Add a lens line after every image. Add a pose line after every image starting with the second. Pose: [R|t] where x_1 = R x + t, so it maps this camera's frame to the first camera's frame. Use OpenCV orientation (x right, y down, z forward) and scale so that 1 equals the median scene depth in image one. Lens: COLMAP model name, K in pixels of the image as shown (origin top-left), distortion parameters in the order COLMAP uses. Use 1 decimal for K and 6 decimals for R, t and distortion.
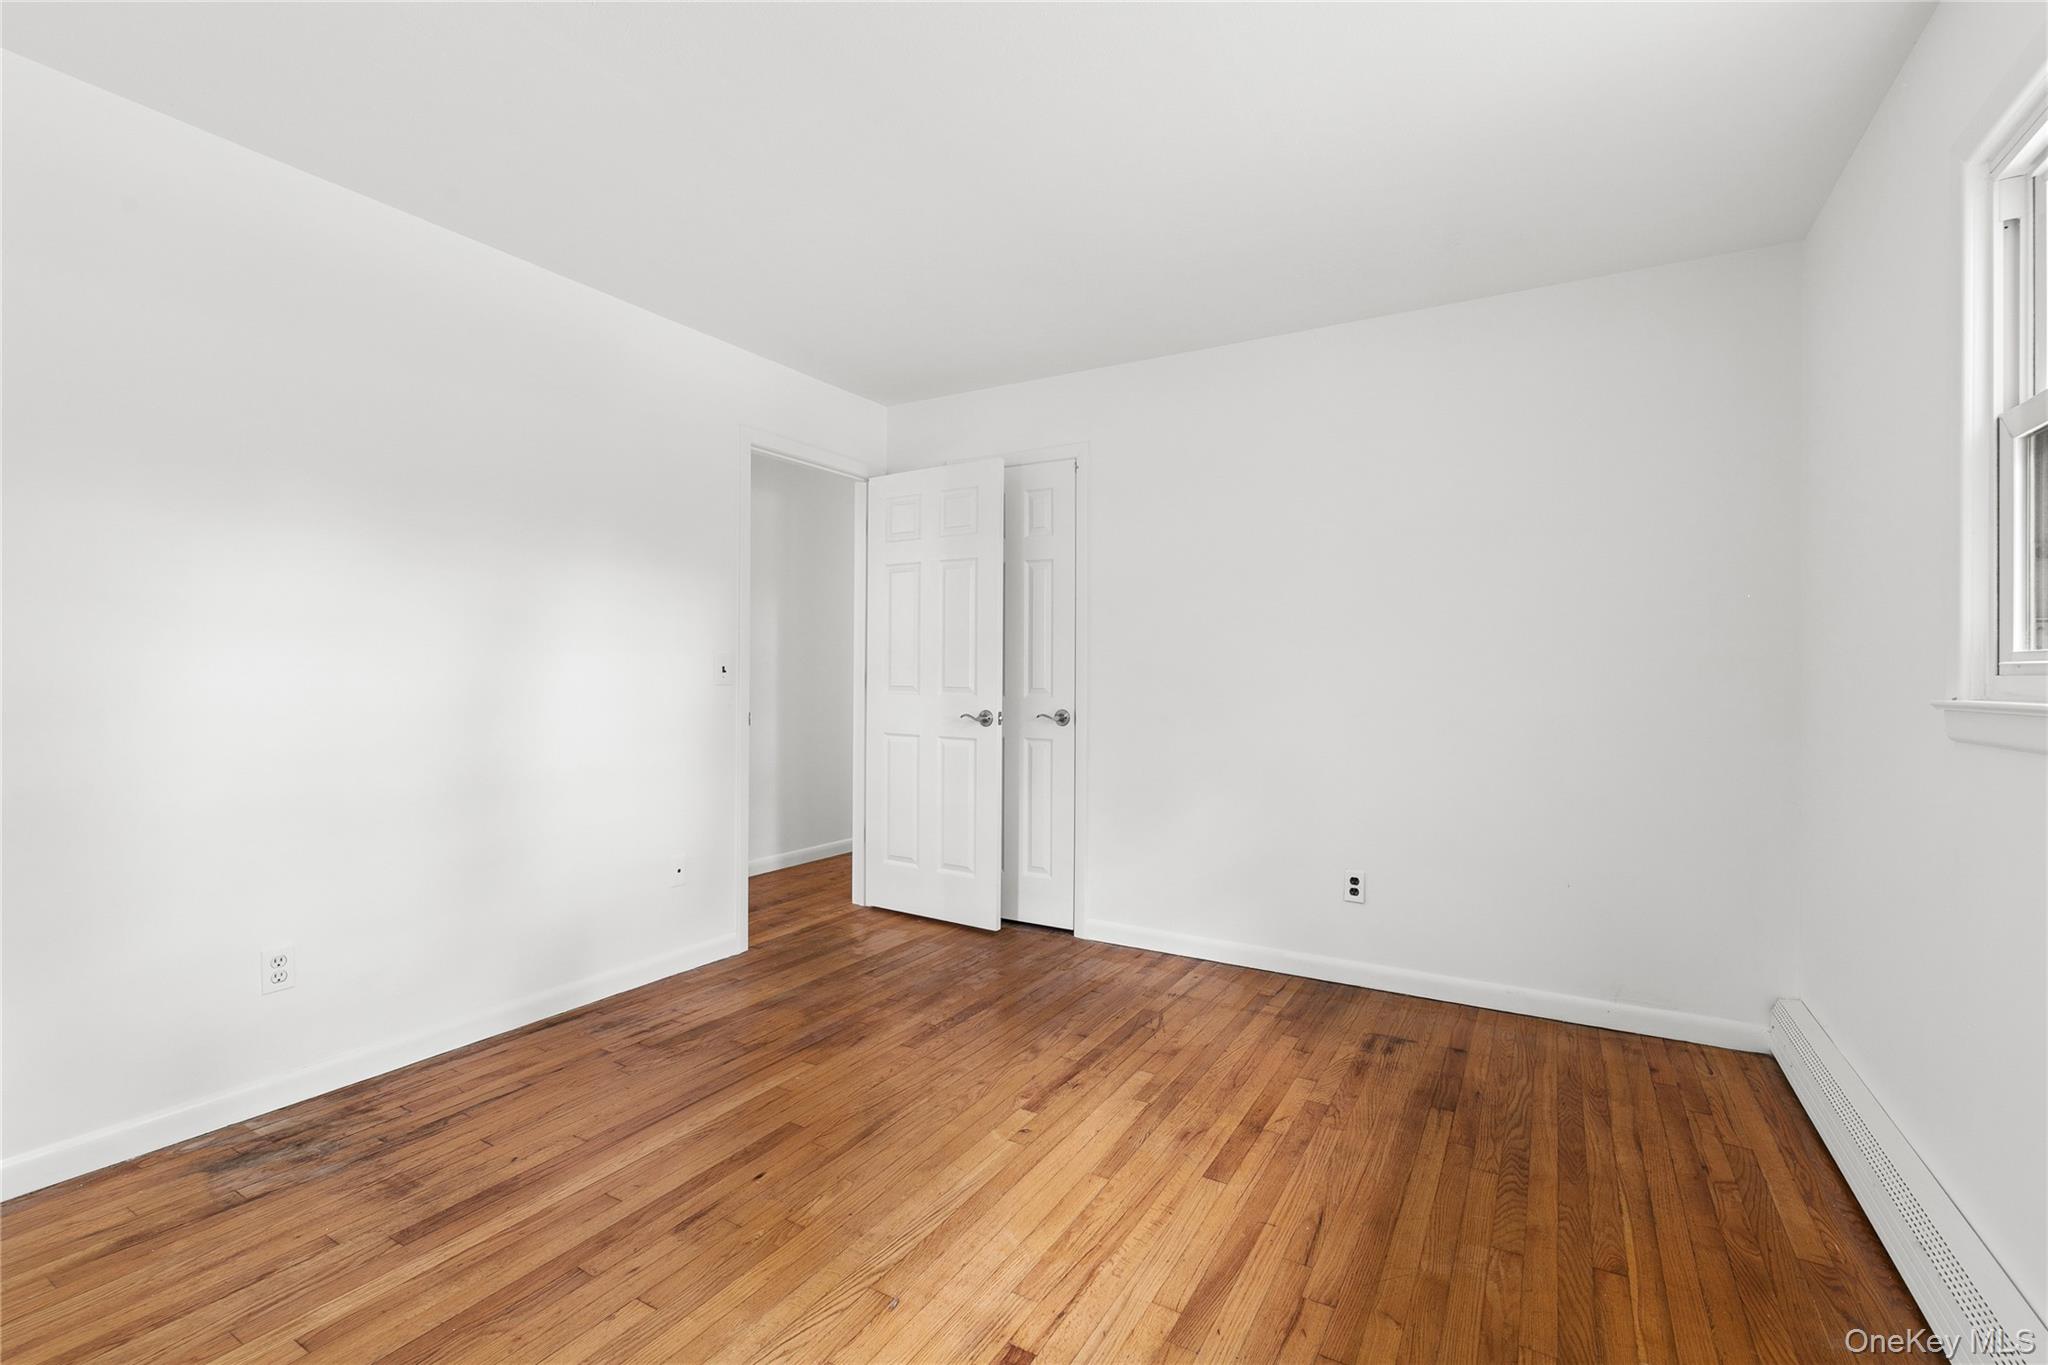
lens RADIAL K [[897.5, 0, 1023.3], [0, 897.5, 676.6], [0, 0, 1]] dist [0.004031, 0.000615]
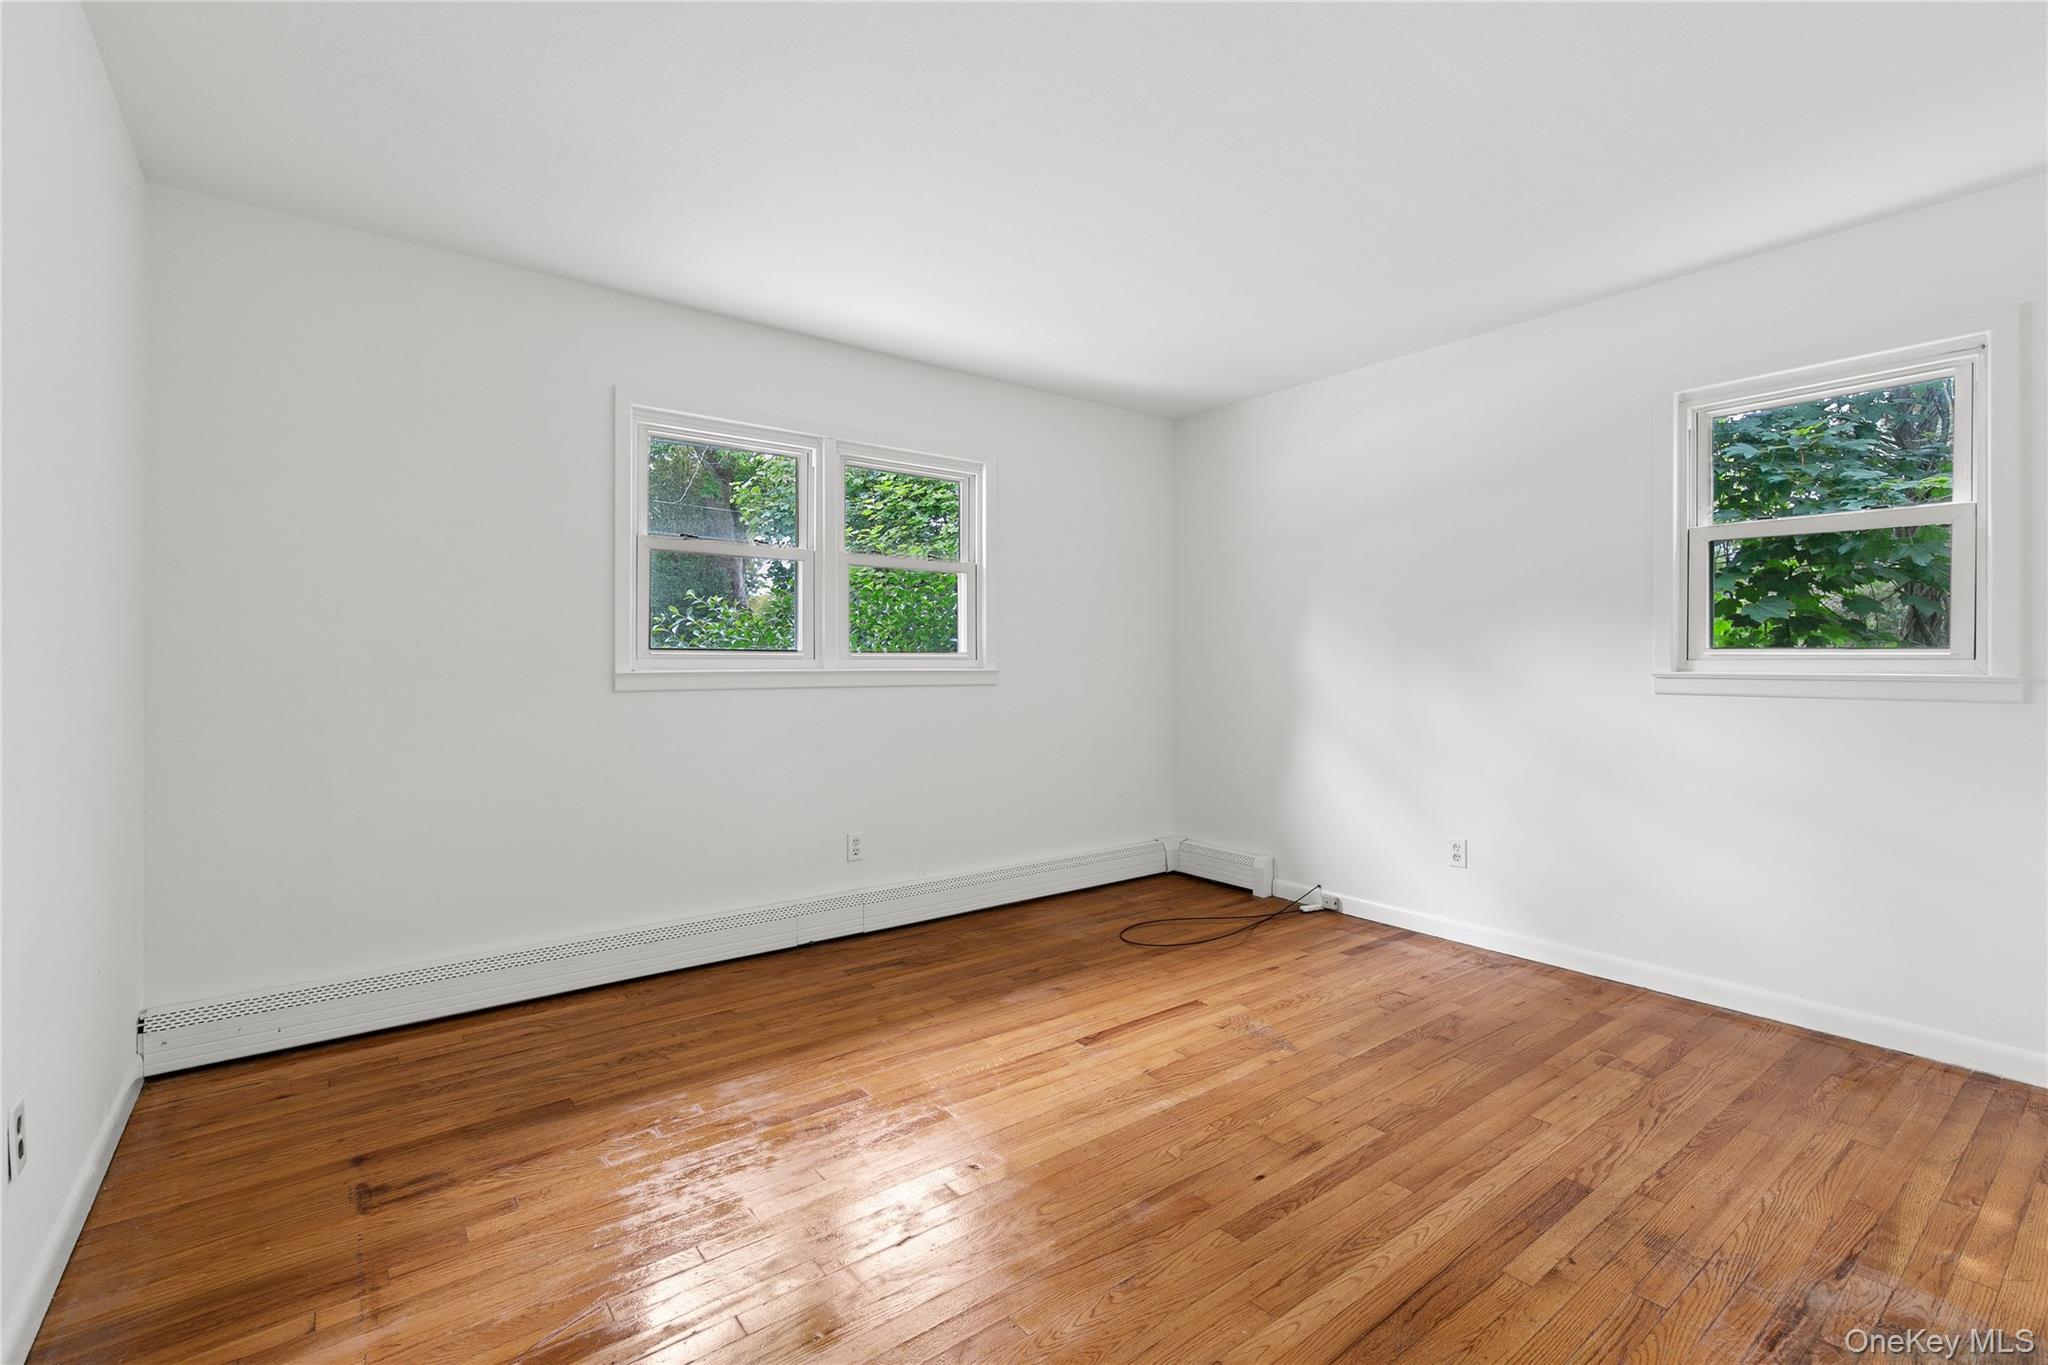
lens RADIAL K [[897.5, 0, 1028.4], [0, 897.5, 673.9], [0, 0, 1]] dist [0.004031, 0.000615]
pose [[-0.929210, -0.012288, 0.369348, -0.362459], [-0.007946, 0.999880, 0.013275, -0.004447], [-0.369467, 0.009400, -0.929196, 1.755672]]
